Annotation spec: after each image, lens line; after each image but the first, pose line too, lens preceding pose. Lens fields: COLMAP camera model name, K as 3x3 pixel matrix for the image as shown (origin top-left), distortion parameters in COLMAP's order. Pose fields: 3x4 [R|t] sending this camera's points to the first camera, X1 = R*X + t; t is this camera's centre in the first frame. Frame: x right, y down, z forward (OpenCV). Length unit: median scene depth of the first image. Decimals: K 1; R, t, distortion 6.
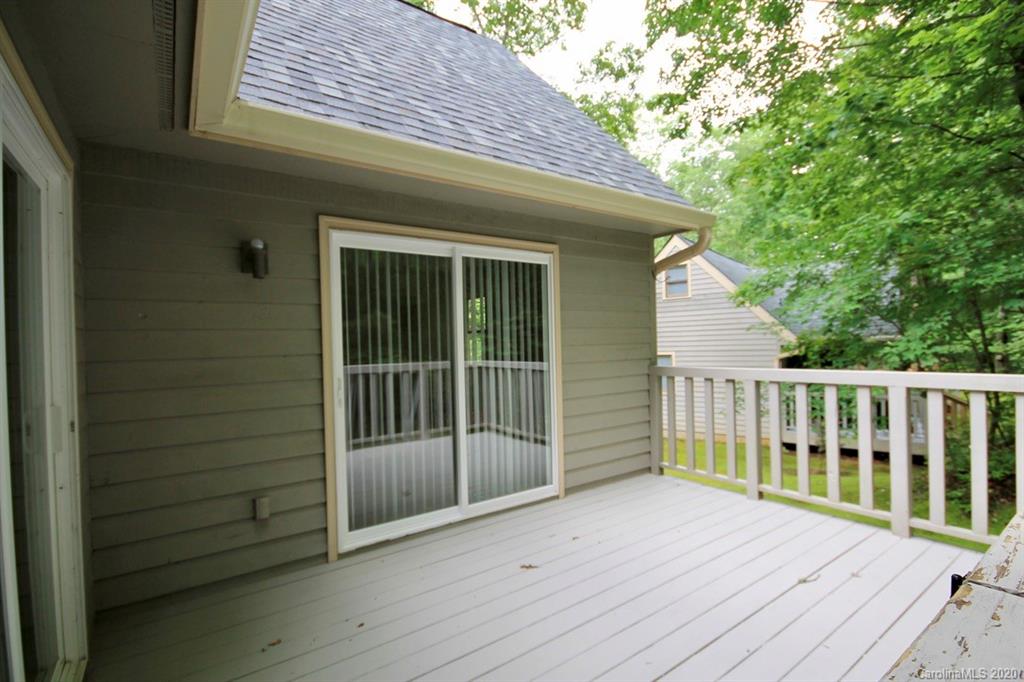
lens RADIAL K [[474.2, 0, 512.7], [0, 474.2, 344.7], [0, 0, 1]] dist [-0.000486, 0.000121]
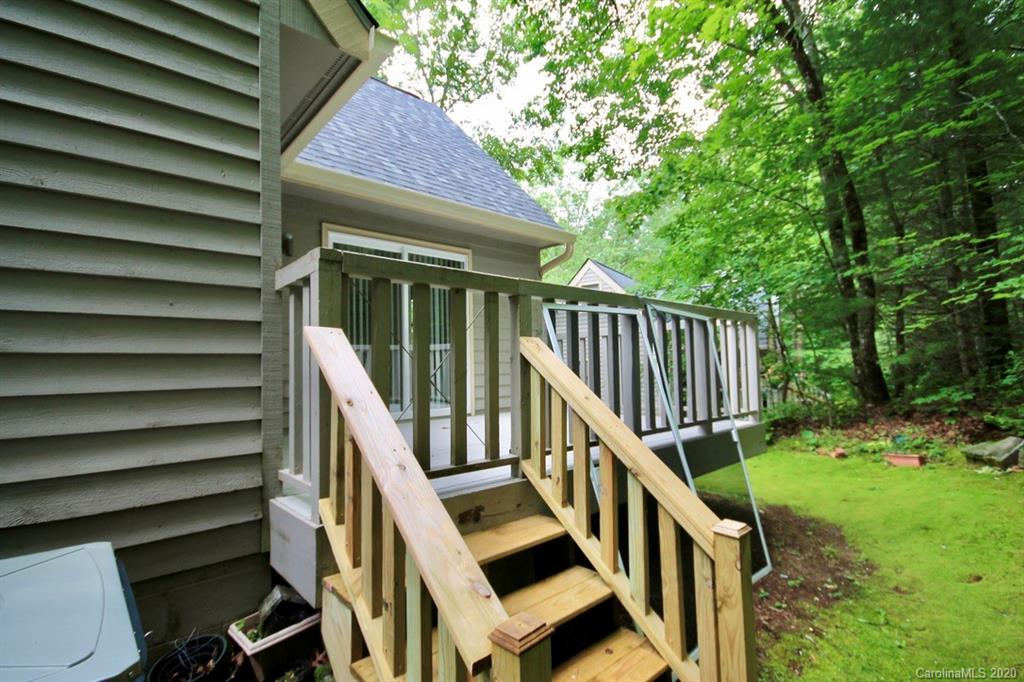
lens RADIAL K [[474.2, 0, 510.7], [0, 474.2, 340.8], [0, 0, 1]] dist [-0.000486, 0.000121]
pose [[0.993171, 0.008069, 0.116388, 0.015510], [-0.000357, 0.997811, -0.066124, 0.063352], [-0.116666, 0.065631, 0.991000, -0.176827]]
